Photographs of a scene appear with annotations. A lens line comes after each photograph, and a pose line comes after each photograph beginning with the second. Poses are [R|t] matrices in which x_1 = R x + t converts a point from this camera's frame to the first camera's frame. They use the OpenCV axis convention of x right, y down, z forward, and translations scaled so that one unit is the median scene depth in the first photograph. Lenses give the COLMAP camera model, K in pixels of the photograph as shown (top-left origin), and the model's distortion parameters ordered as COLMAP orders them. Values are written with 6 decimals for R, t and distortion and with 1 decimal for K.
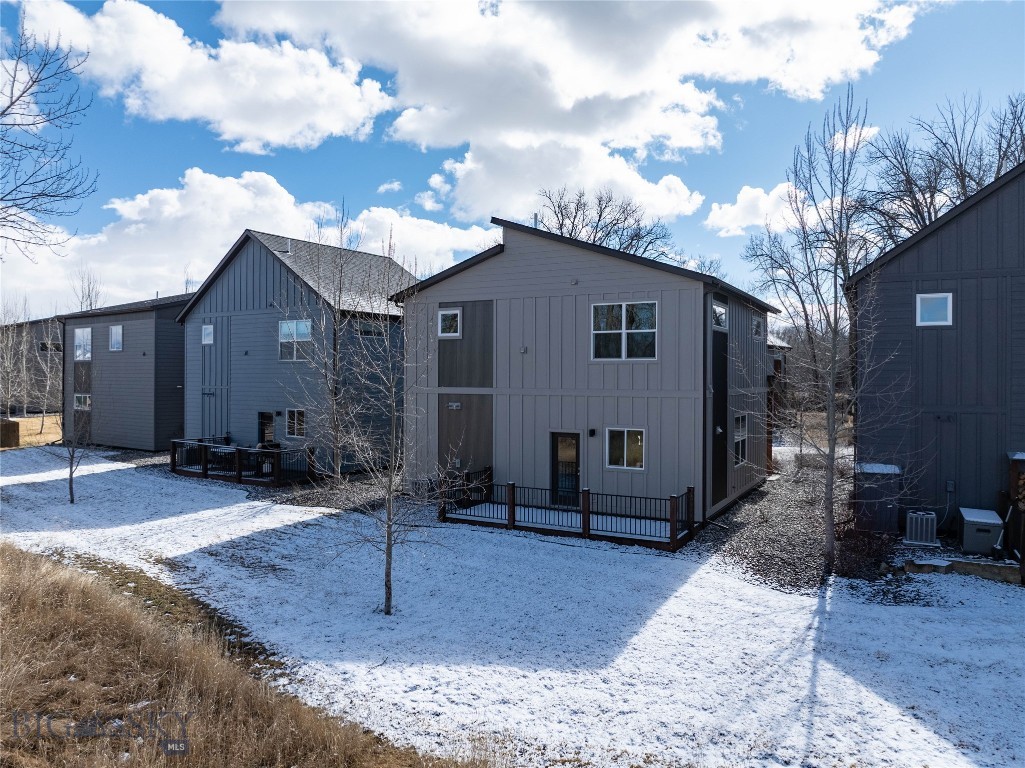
lens RADIAL K [[732.5, 0, 509.7], [0, 732.5, 379.3], [0, 0, 1]] dist [-0.040611, -0.002286]
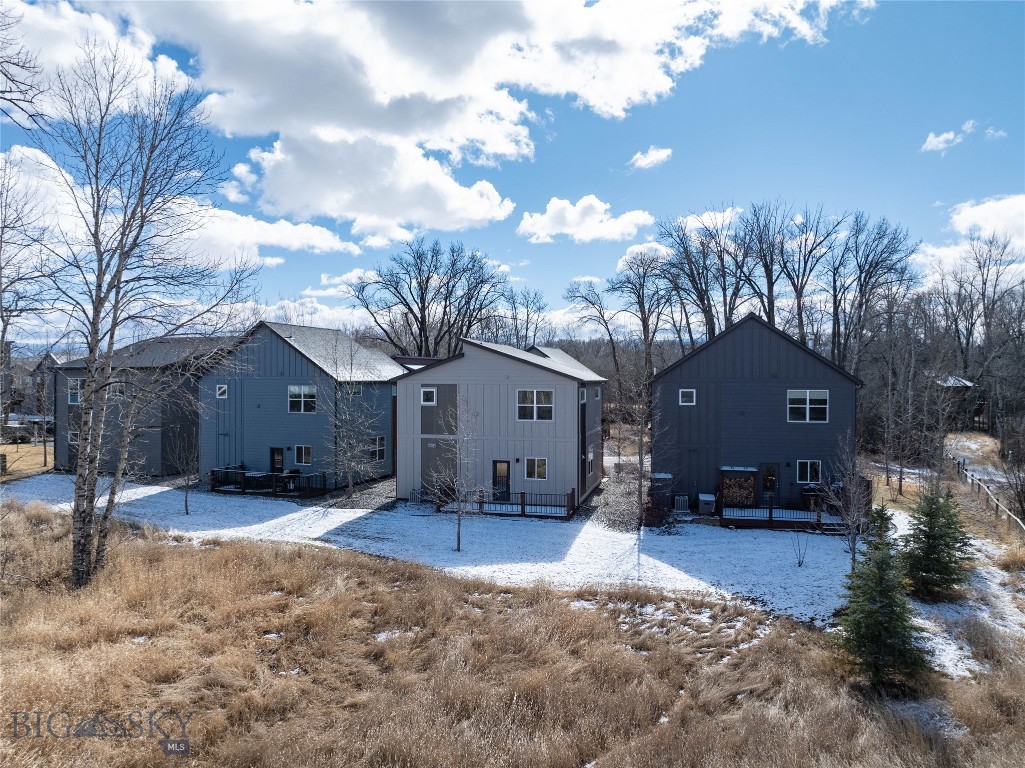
lens RADIAL K [[732.5, 0, 509.7], [0, 732.5, 379.3], [0, 0, 1]] dist [-0.040611, -0.002286]
pose [[0.968754, -0.002708, 0.248010, -0.360966], [0.003236, 0.999993, -0.001720, -0.126932], [-0.248003, 0.002469, 0.968756, -0.768182]]
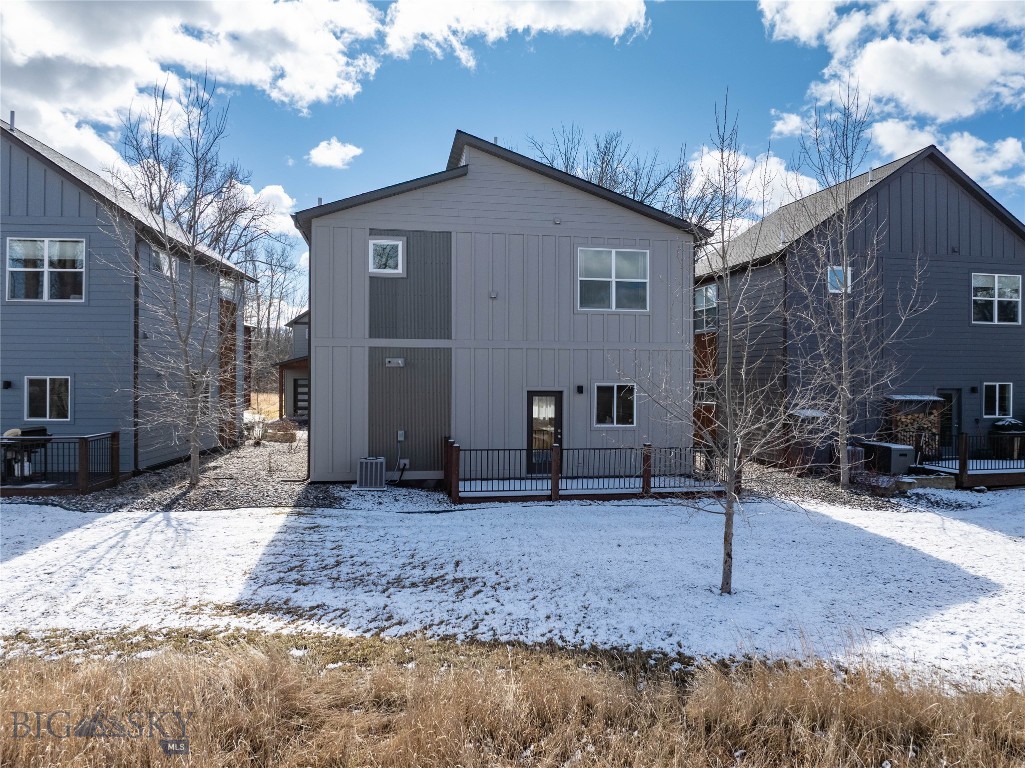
lens RADIAL K [[732.5, 0, 509.7], [0, 732.5, 379.3], [0, 0, 1]] dist [-0.040611, -0.002286]
pose [[0.778101, -0.000453, 0.628139, -0.529642], [0.002140, 0.999996, -0.001929, 0.062778], [-0.628136, 0.002845, 0.778098, 0.352720]]
